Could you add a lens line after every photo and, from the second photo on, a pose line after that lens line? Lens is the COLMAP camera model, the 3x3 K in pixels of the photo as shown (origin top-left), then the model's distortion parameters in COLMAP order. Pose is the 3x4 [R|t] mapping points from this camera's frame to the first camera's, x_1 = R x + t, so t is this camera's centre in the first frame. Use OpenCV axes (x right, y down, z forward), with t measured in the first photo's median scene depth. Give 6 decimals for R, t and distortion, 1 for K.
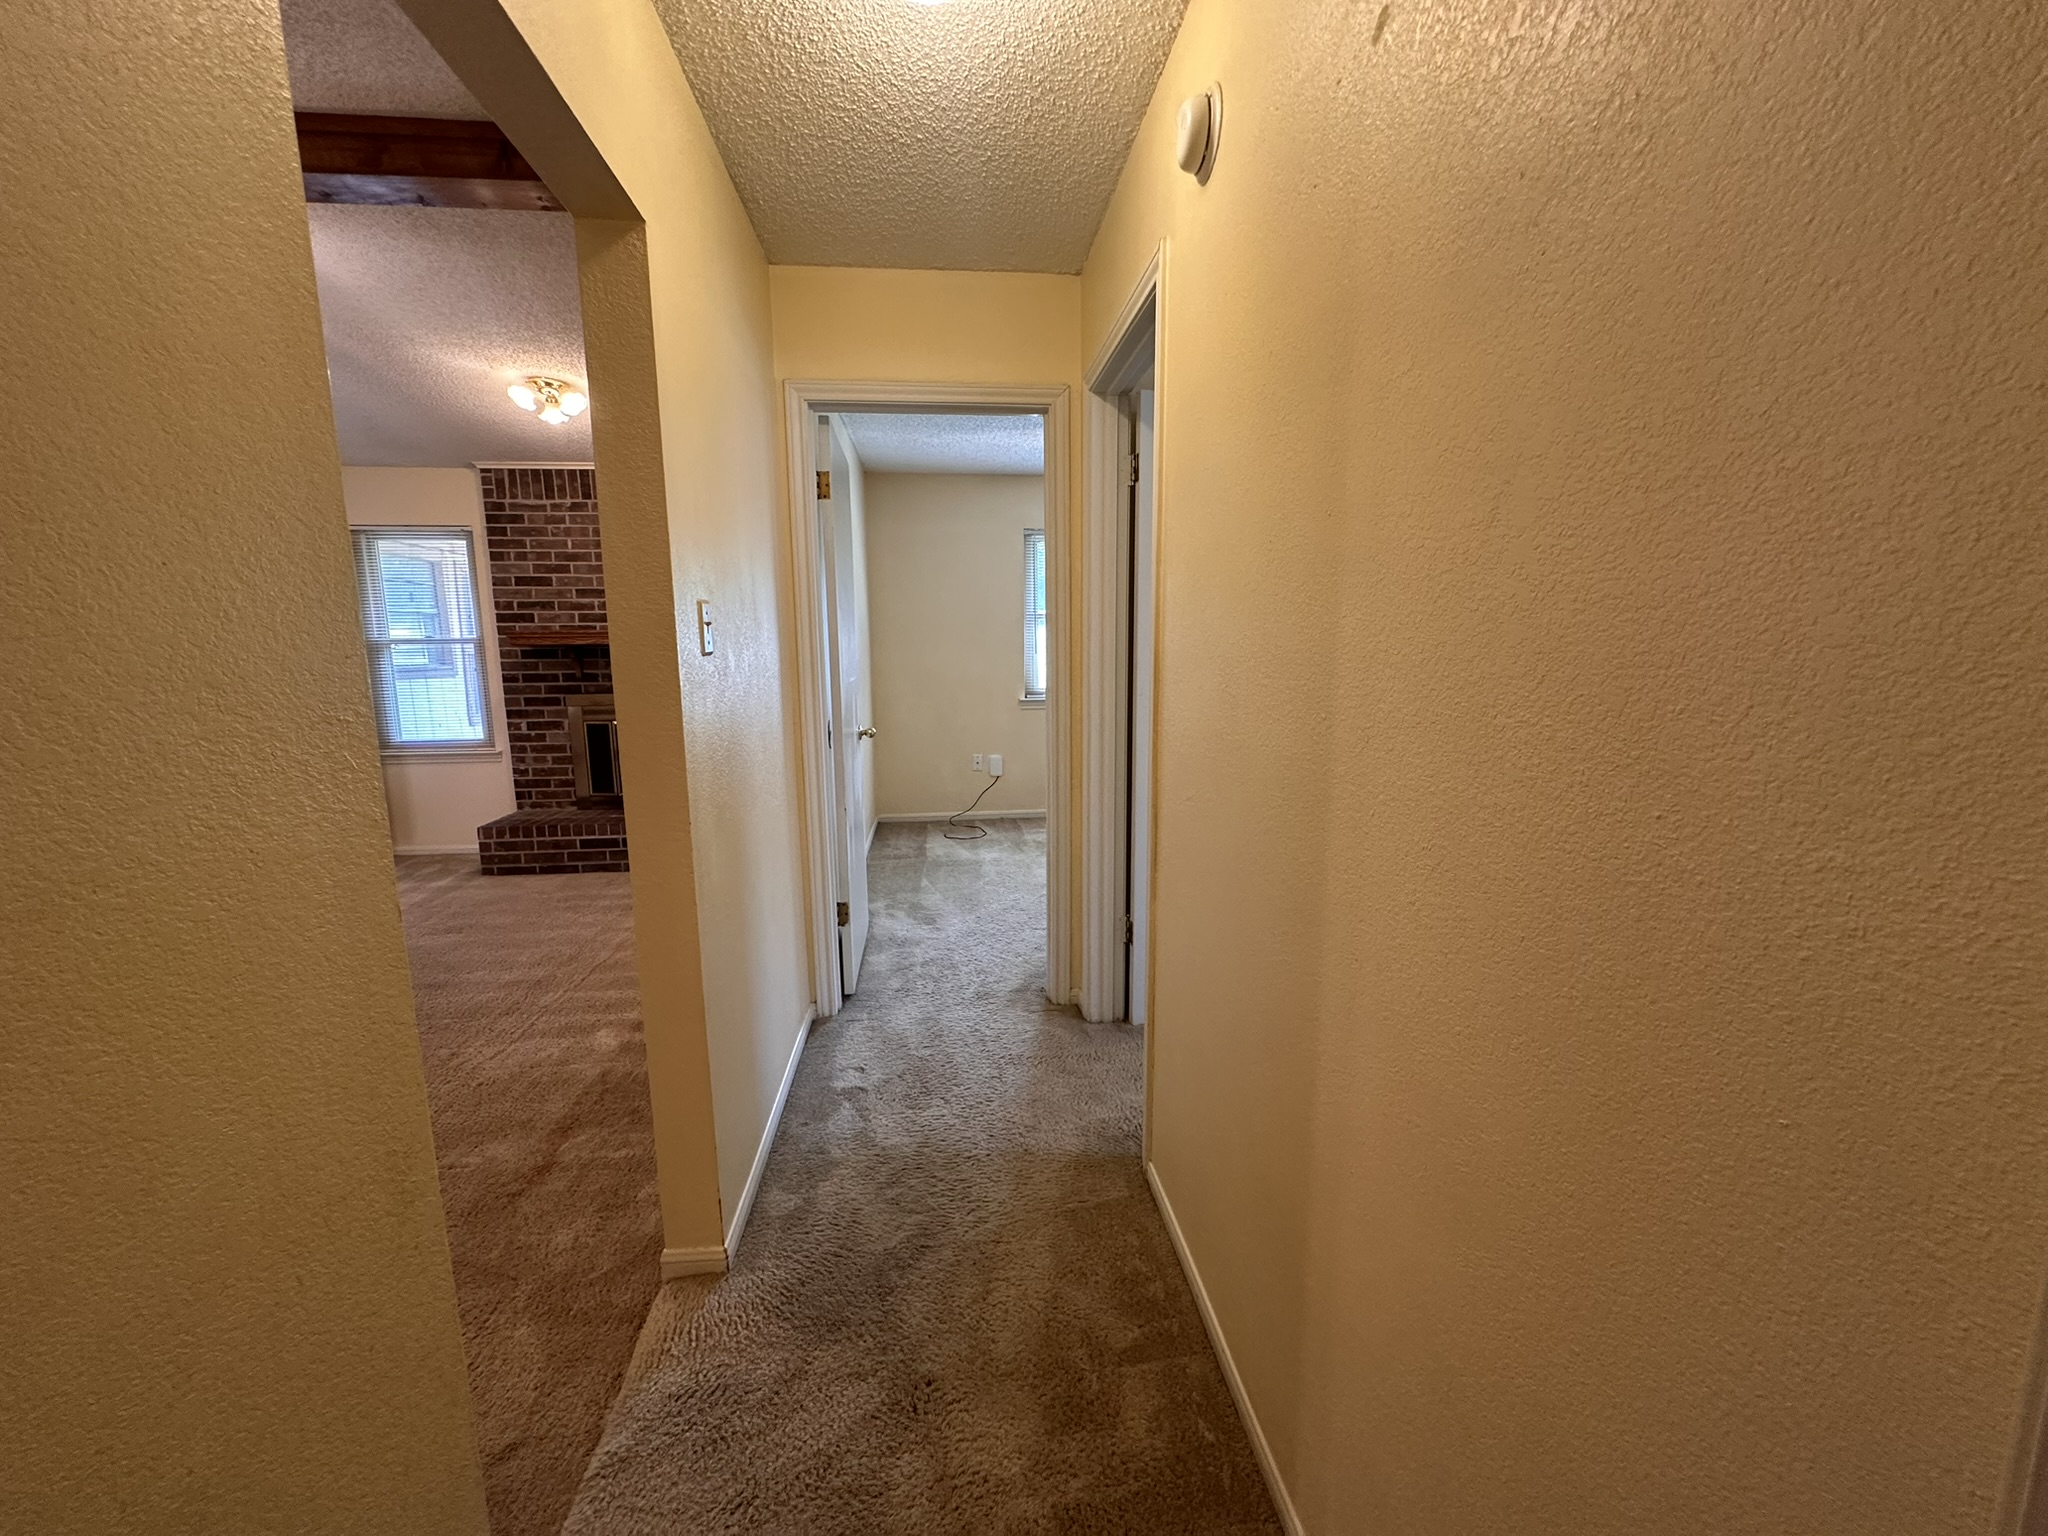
lens RADIAL K [[819.9, 0, 1017.1], [0, 819.9, 767.6], [0, 0, 1]] dist [0.001247, 0.000132]
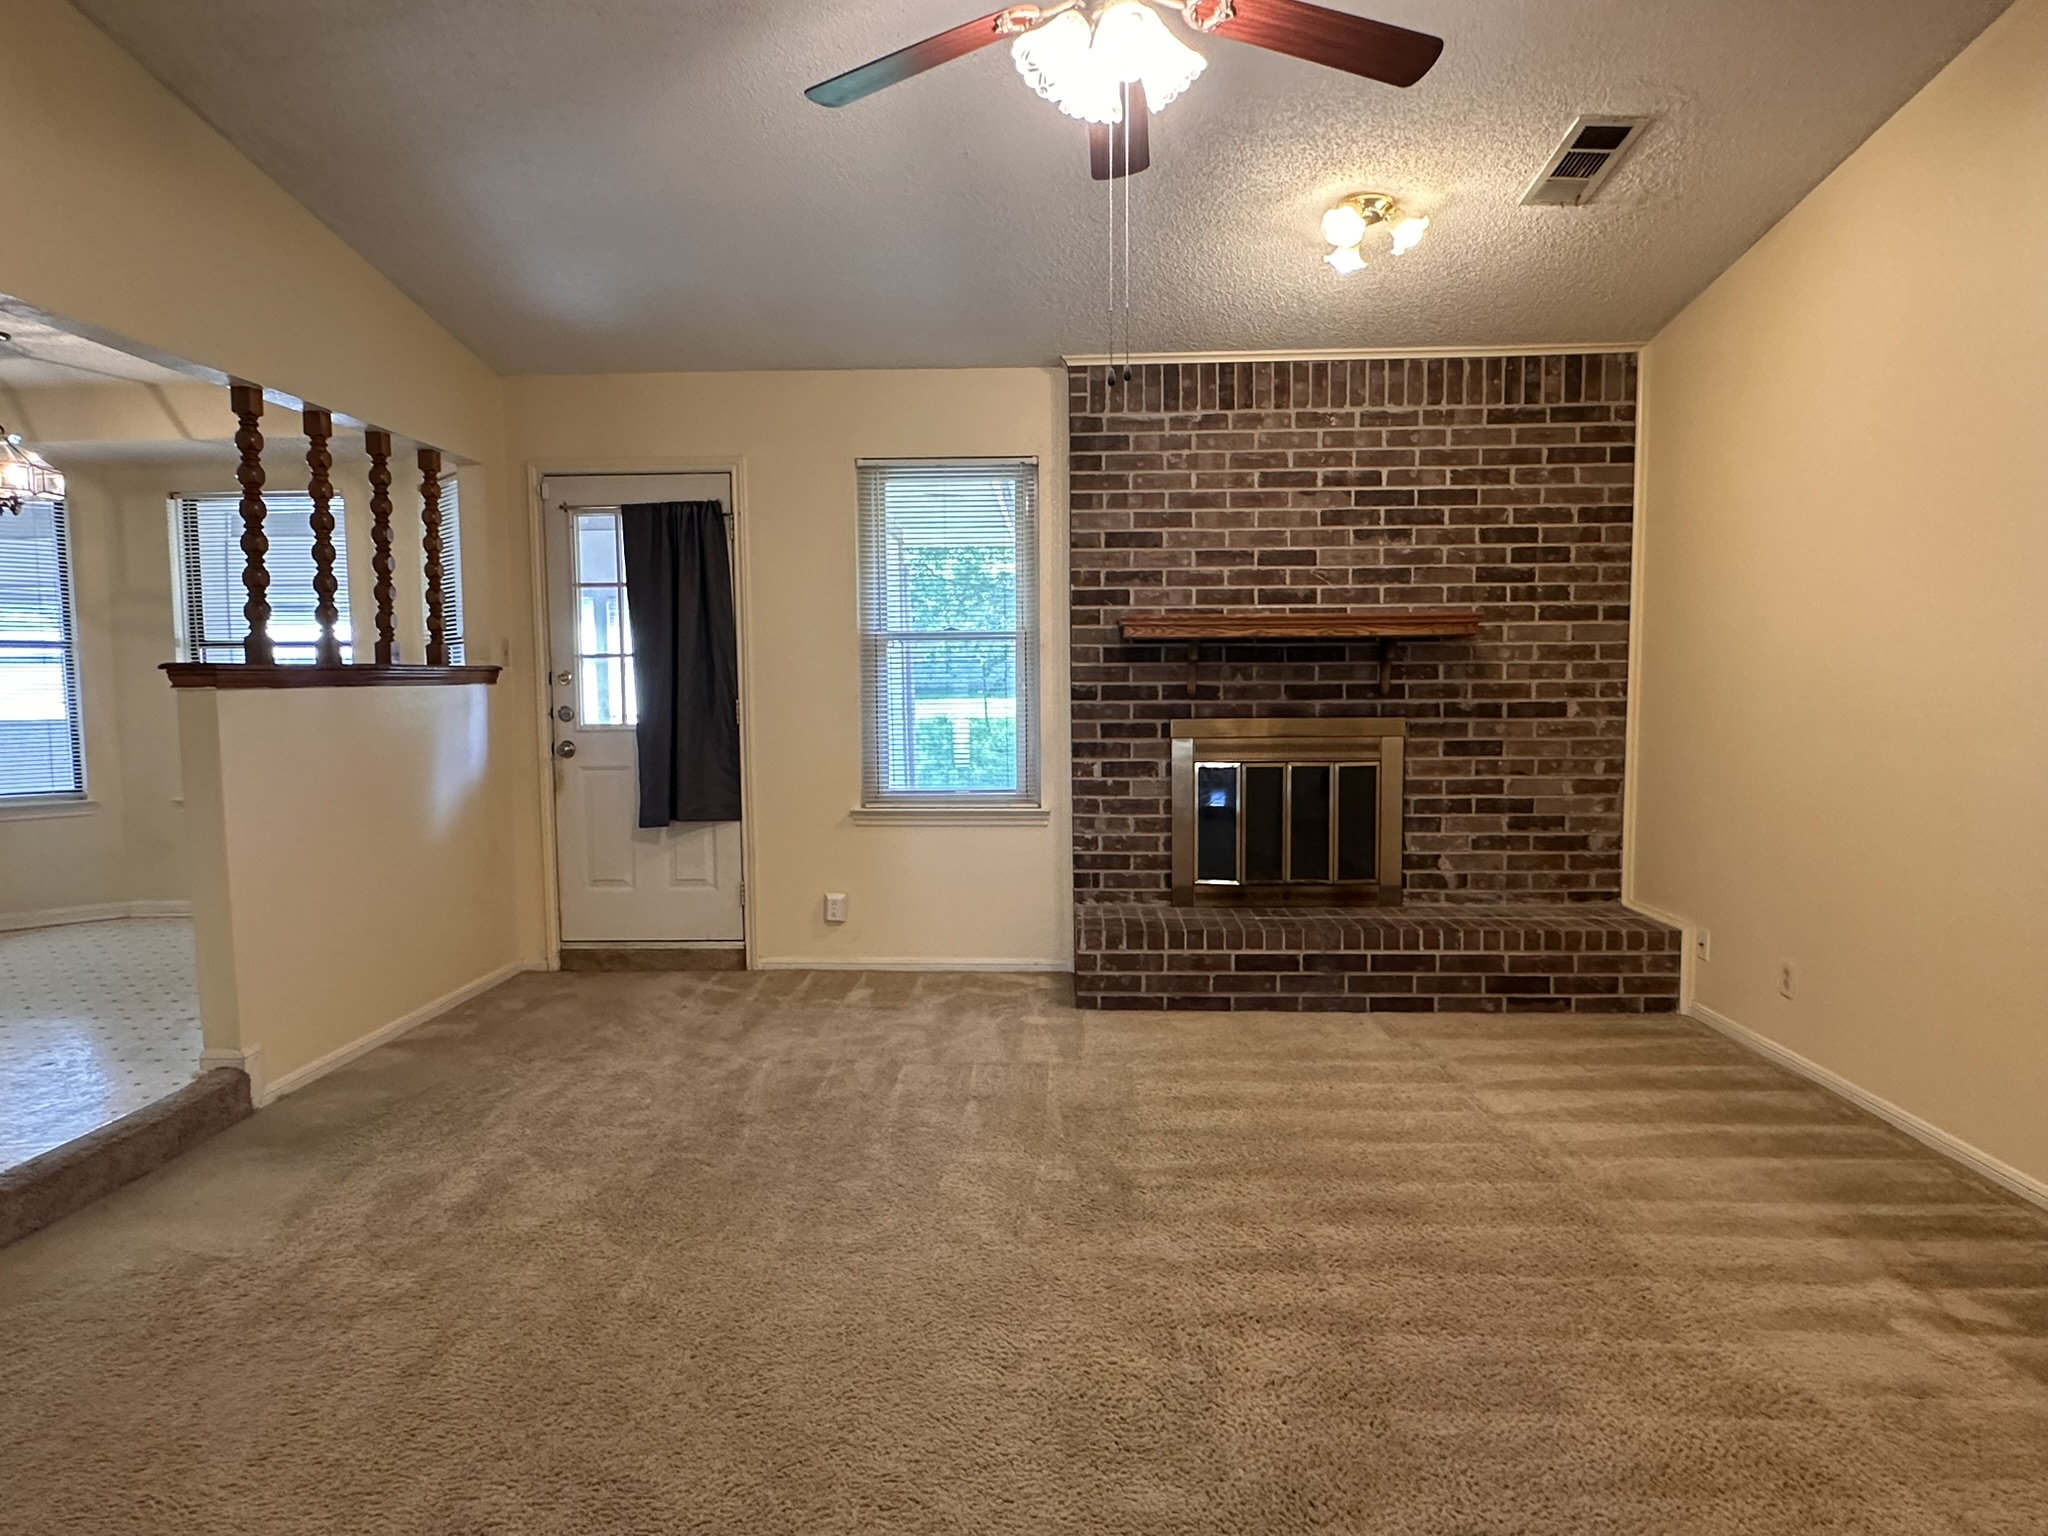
lens RADIAL K [[1234.9, 0, 1035.1], [0, 1234.9, 776.9], [0, 0, 1]] dist [-0.001074, 0.000652]
pose [[0.989952, 0.014039, -0.140703, -0.529887], [-0.024055, 0.997275, -0.069745, 0.022494], [0.139340, 0.072429, 0.987592, 0.066509]]
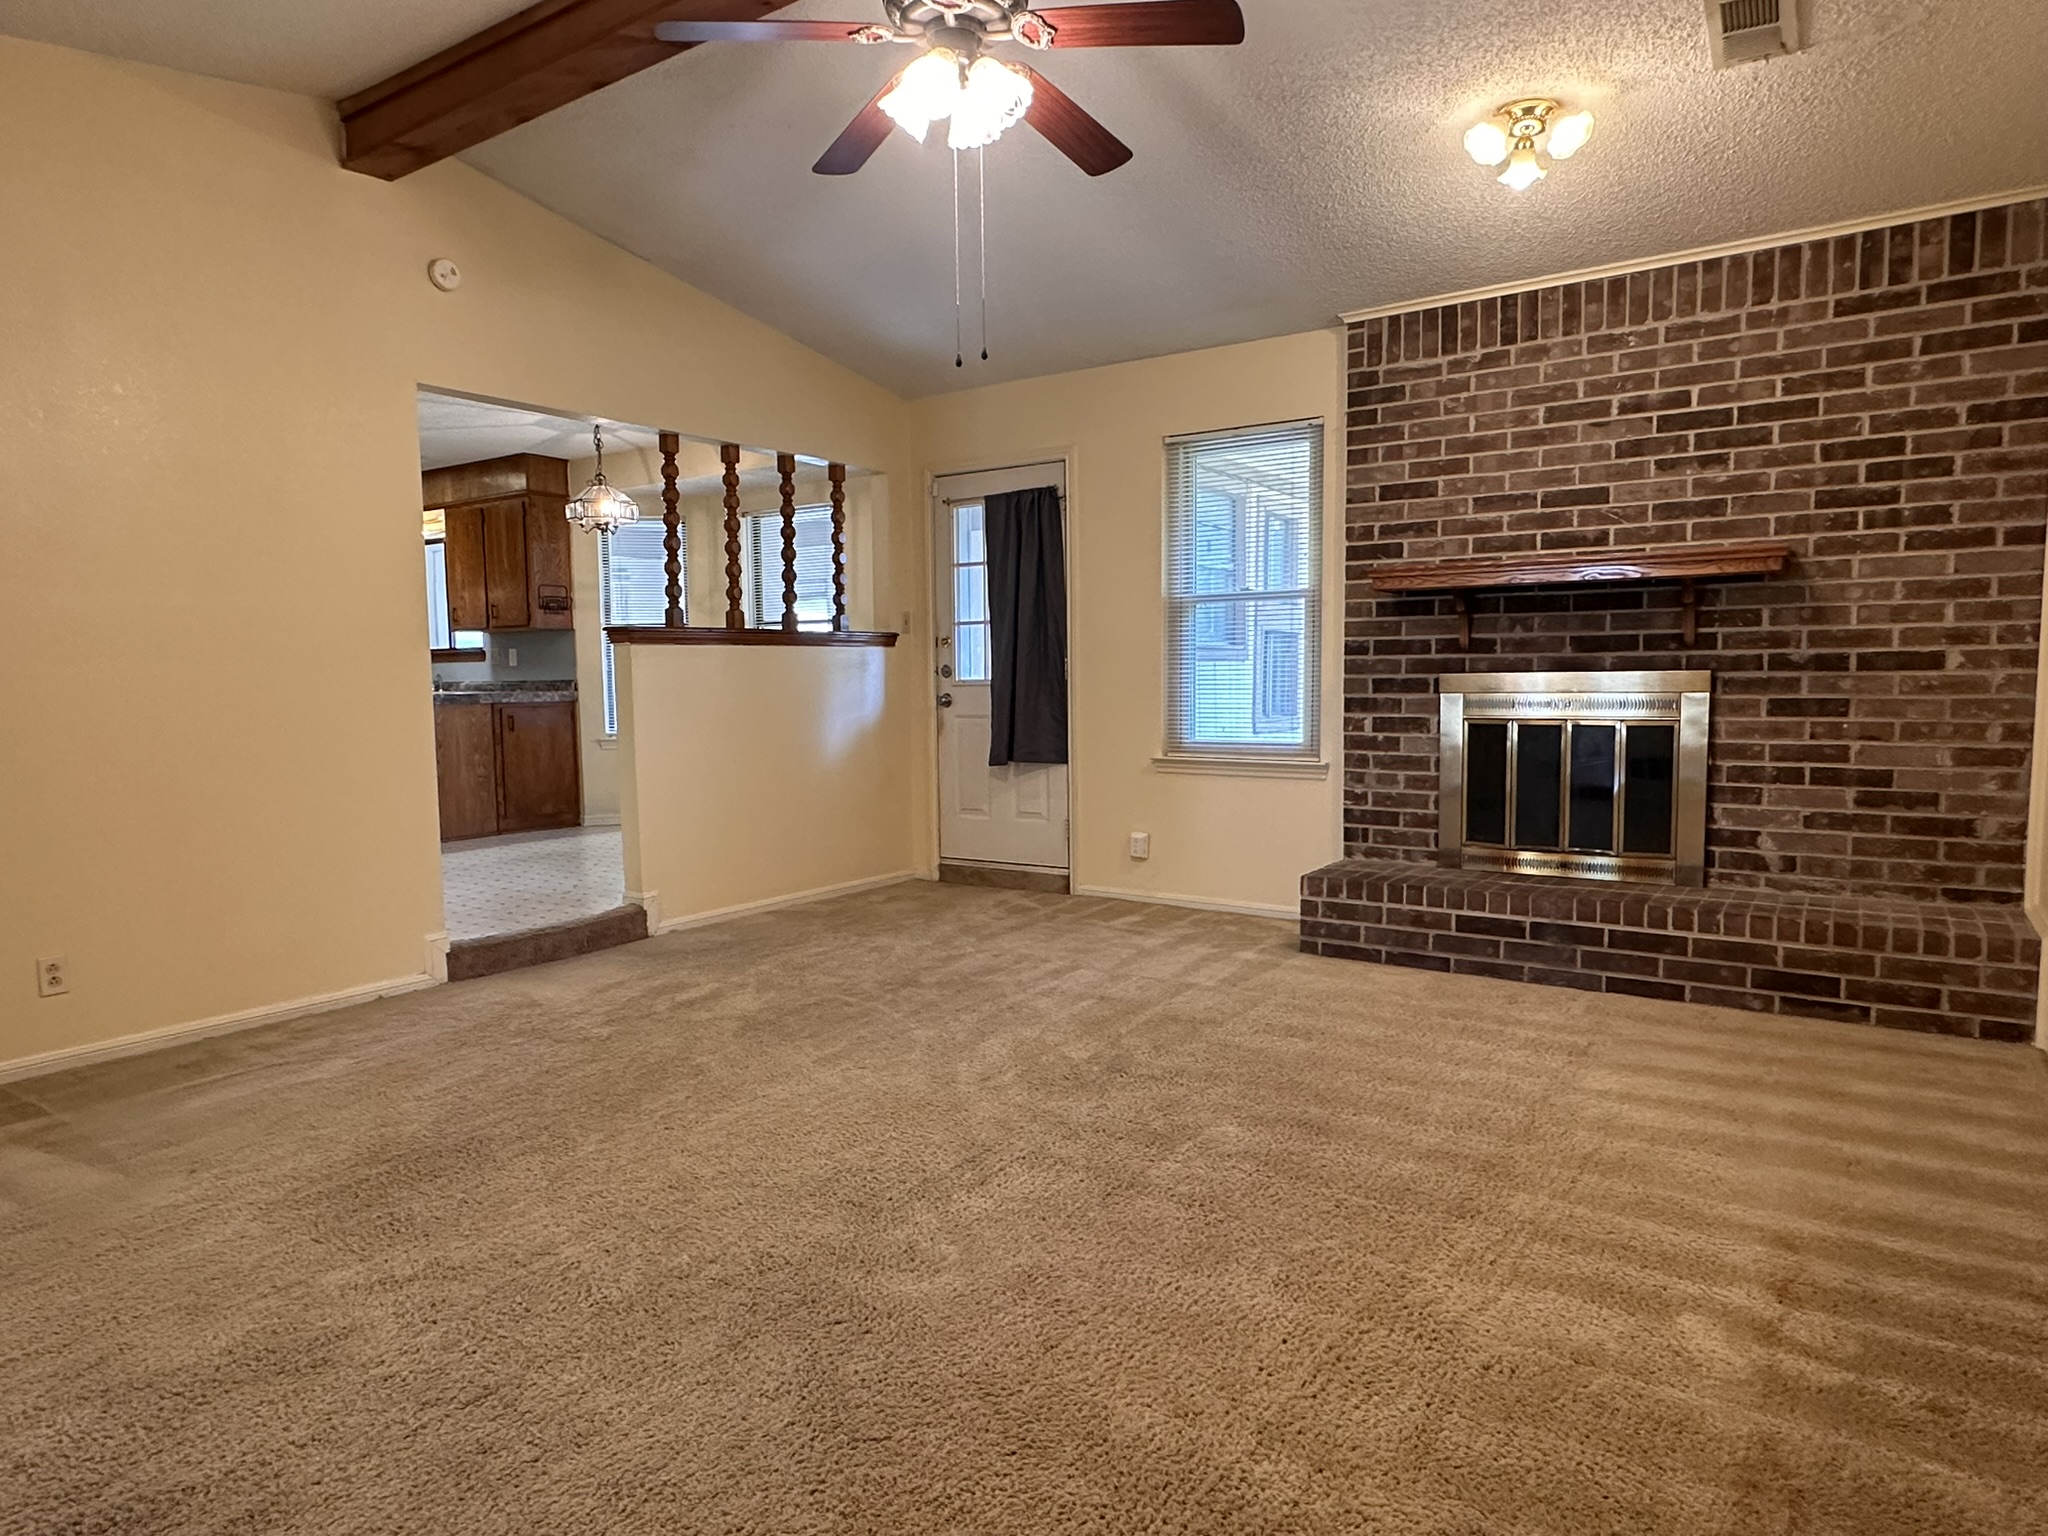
lens RADIAL K [[1234.9, 0, 1014.4], [0, 1234.9, 779.8], [0, 0, 1]] dist [-0.001074, 0.000652]
pose [[0.763575, 0.057115, -0.643188, -0.204738], [-0.094181, 0.995279, -0.023429, 0.040080], [0.638813, 0.078466, 0.765350, 0.113210]]
